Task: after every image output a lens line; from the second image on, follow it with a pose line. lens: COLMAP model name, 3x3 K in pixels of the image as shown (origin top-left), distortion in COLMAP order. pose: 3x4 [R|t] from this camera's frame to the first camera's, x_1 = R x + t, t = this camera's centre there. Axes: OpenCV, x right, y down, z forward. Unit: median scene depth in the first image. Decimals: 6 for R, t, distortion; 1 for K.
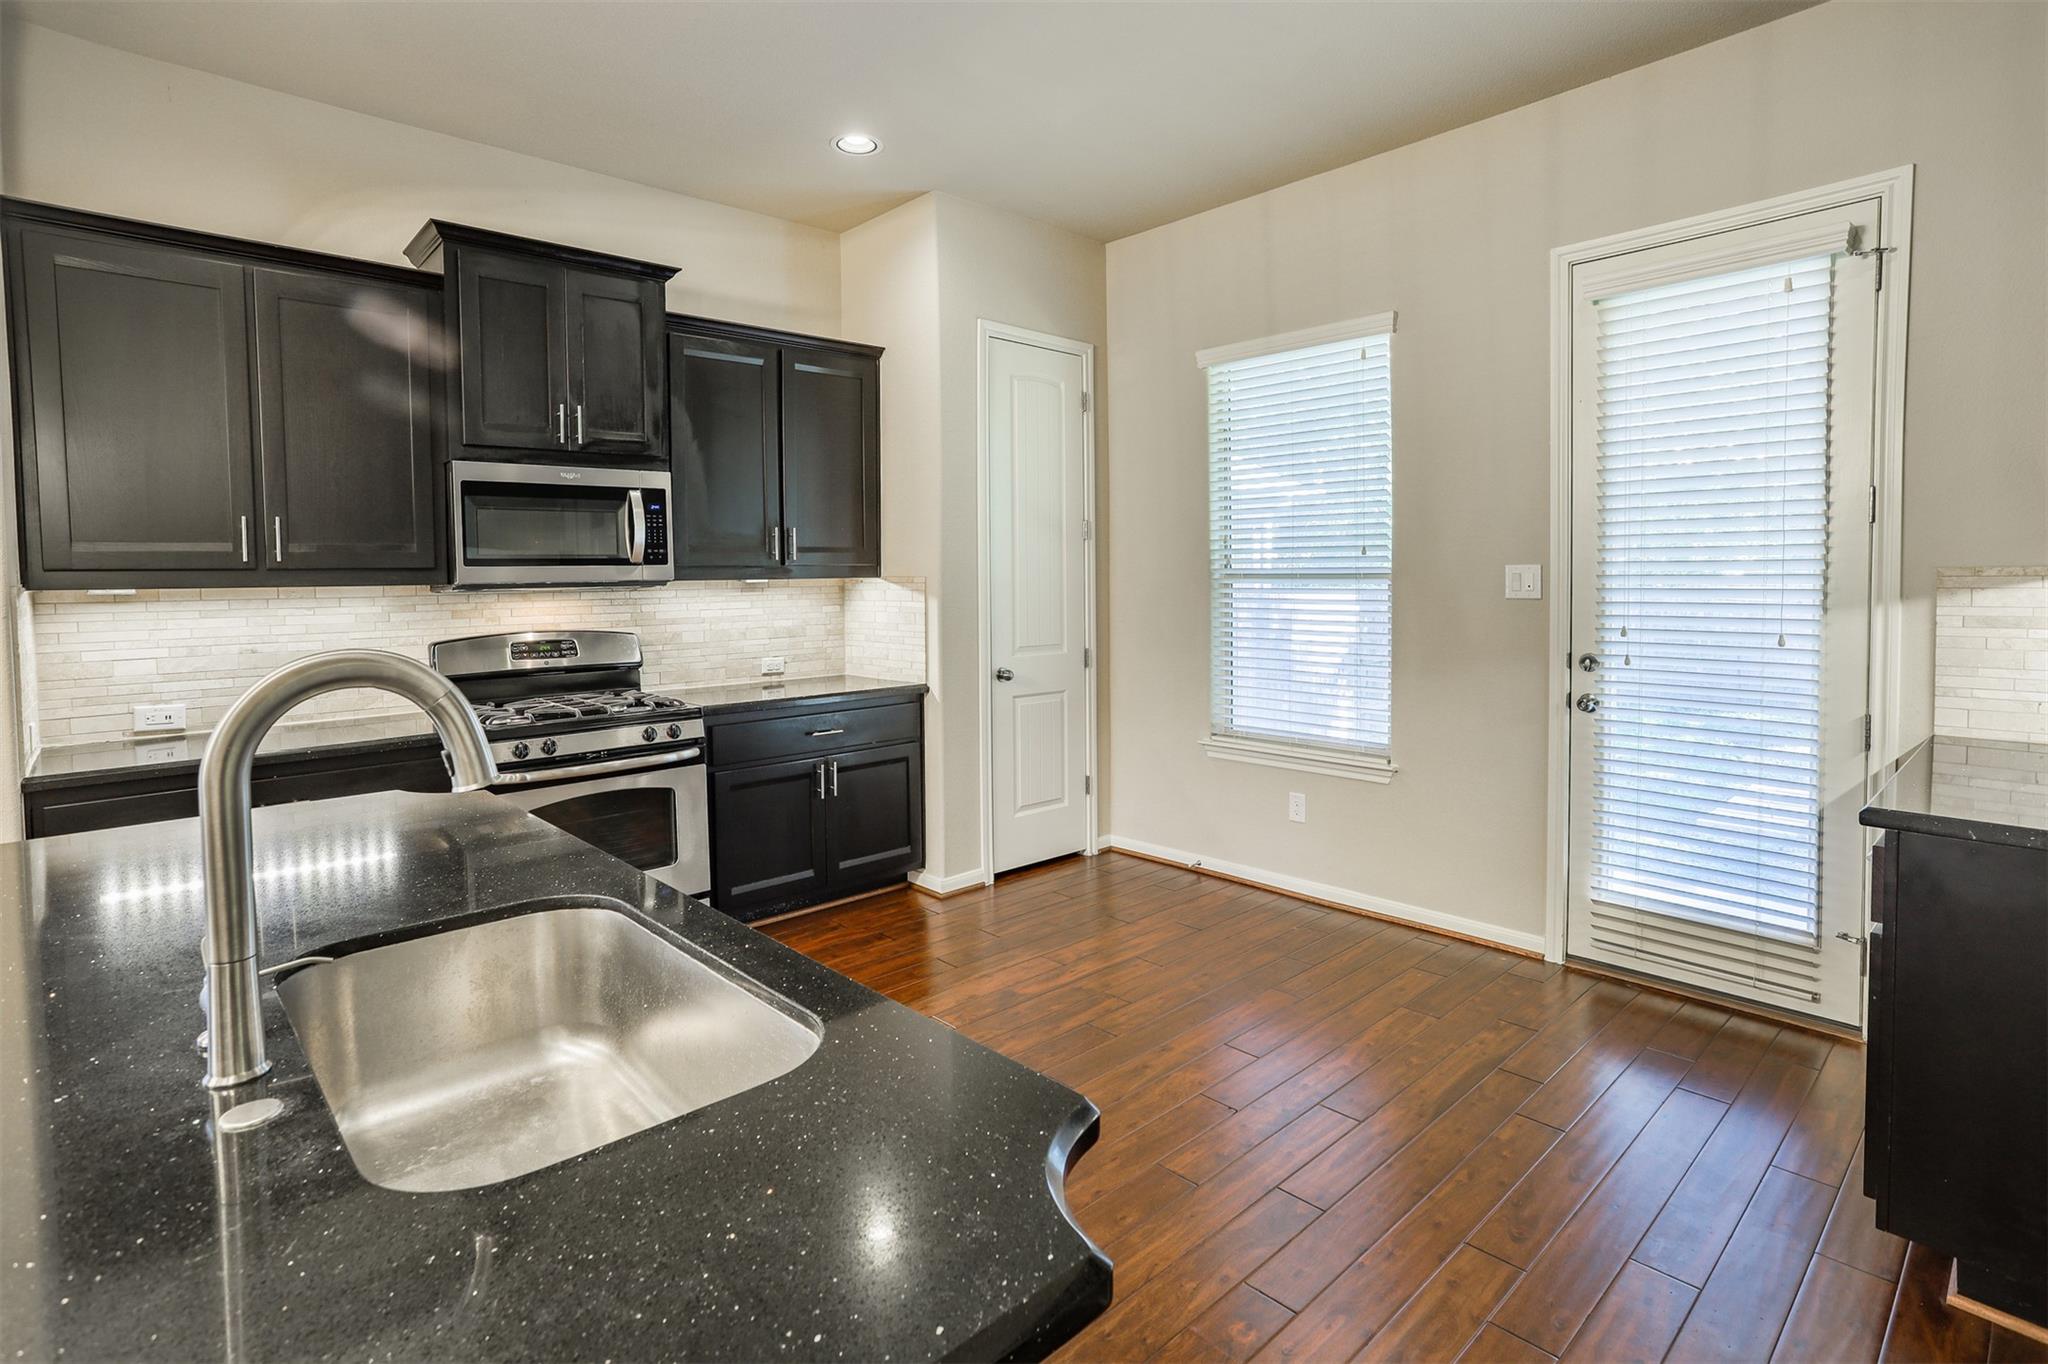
lens RADIAL K [[1032.1, 0, 1032.1], [0, 1032.1, 616.2], [0, 0, 1]] dist [-0.015579, 0.015522]
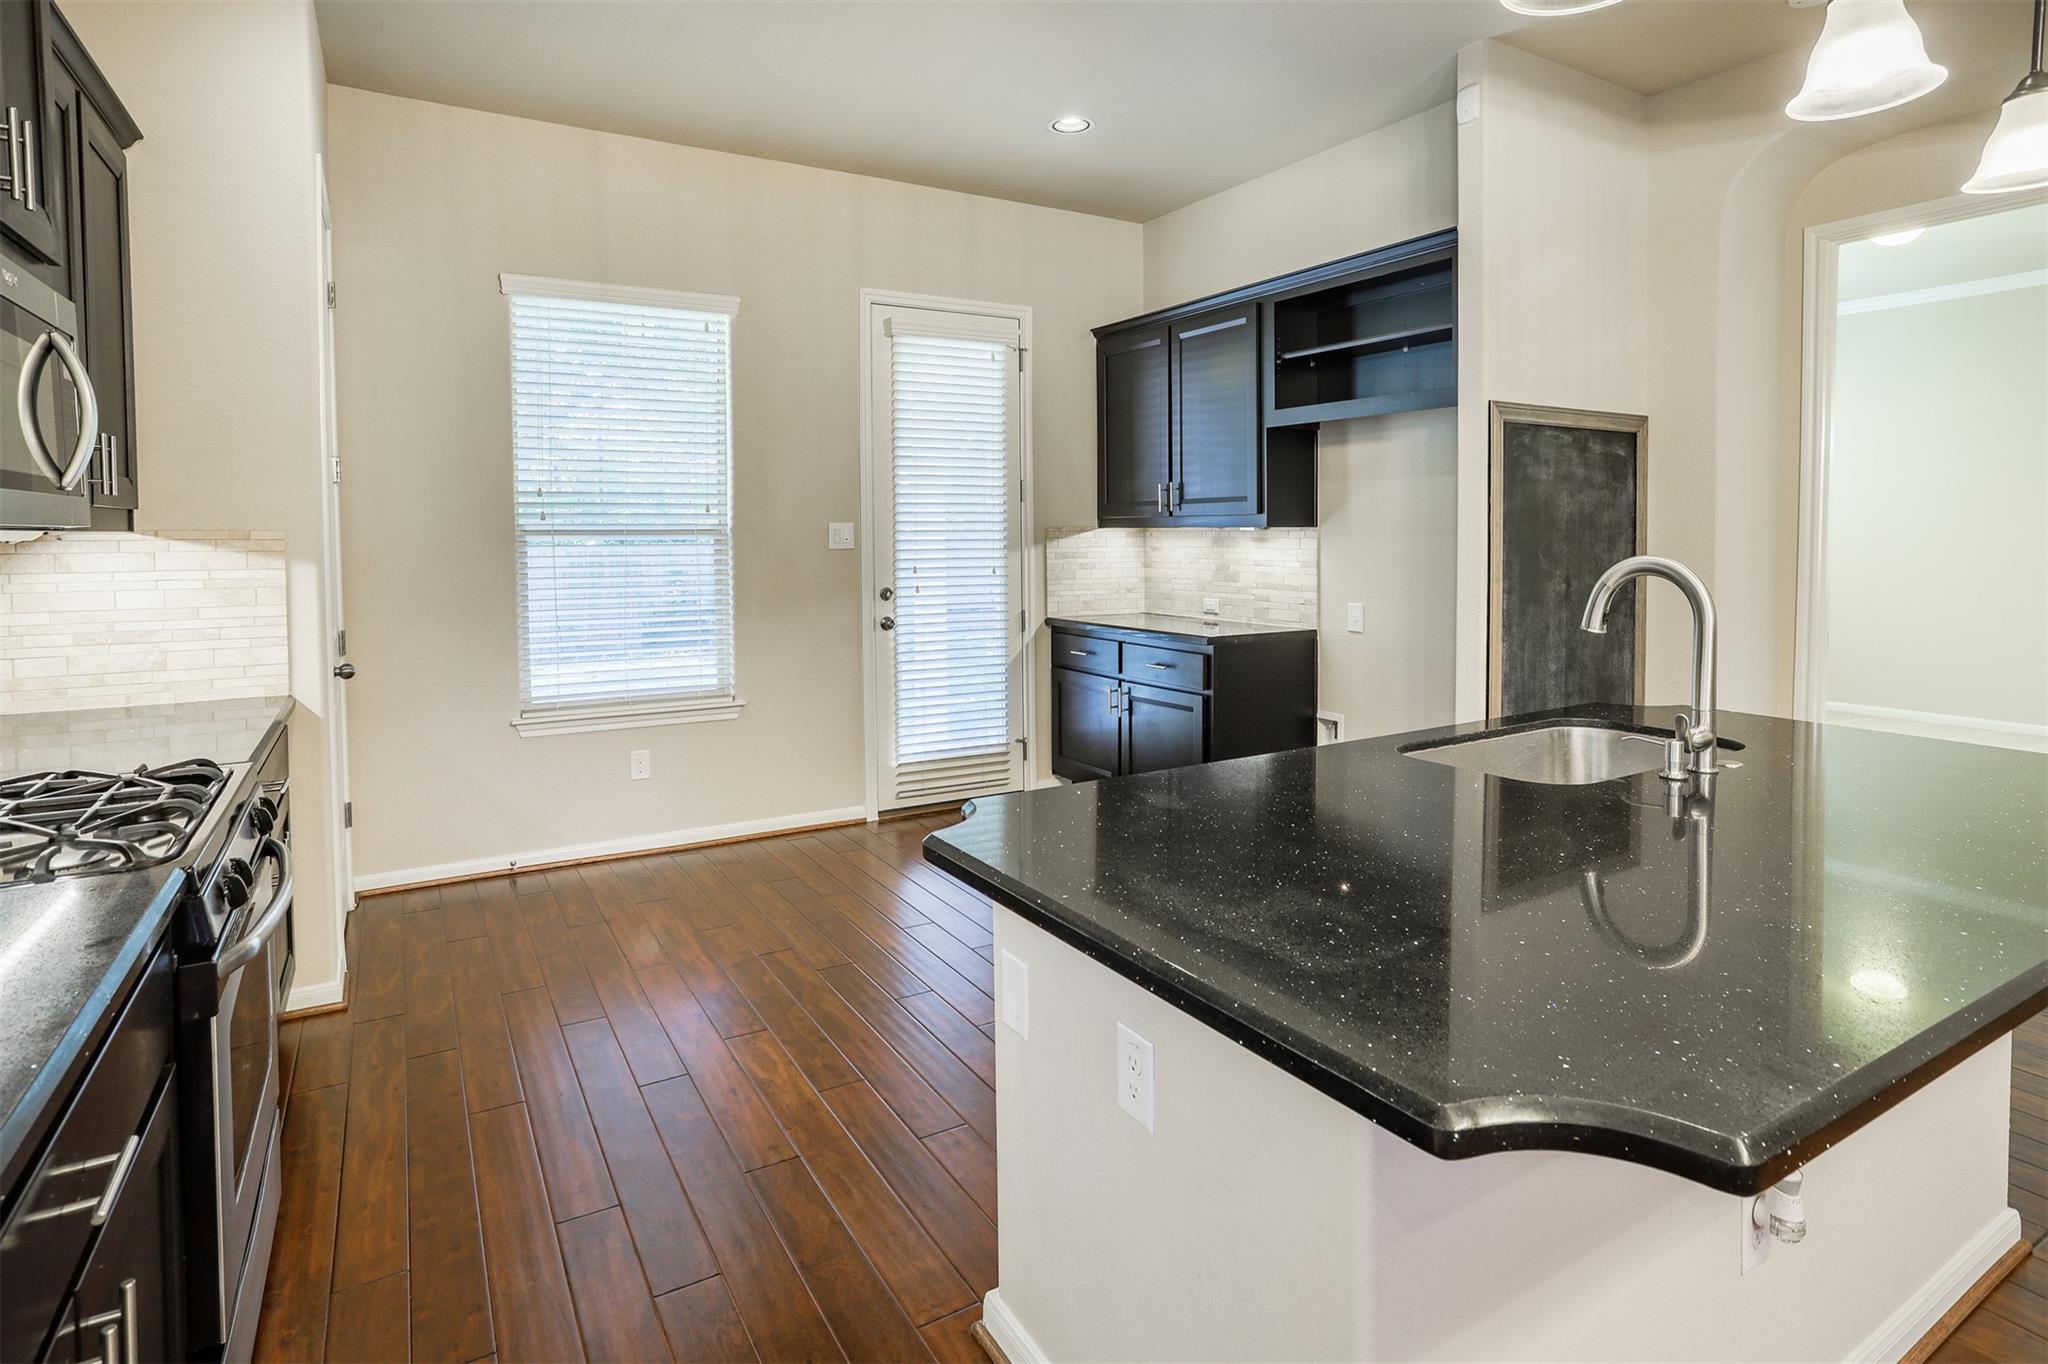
lens RADIAL K [[1096.8, 0, 1022.5], [0, 1096.8, 561.2], [0, 0, 1]] dist [-0.015575, -0.000571]
pose [[0.213391, -0.019718, 0.976768, -0.801973], [0.044202, 0.998967, 0.010510, -0.006197], [-0.975966, 0.040932, 0.214042, 0.473367]]
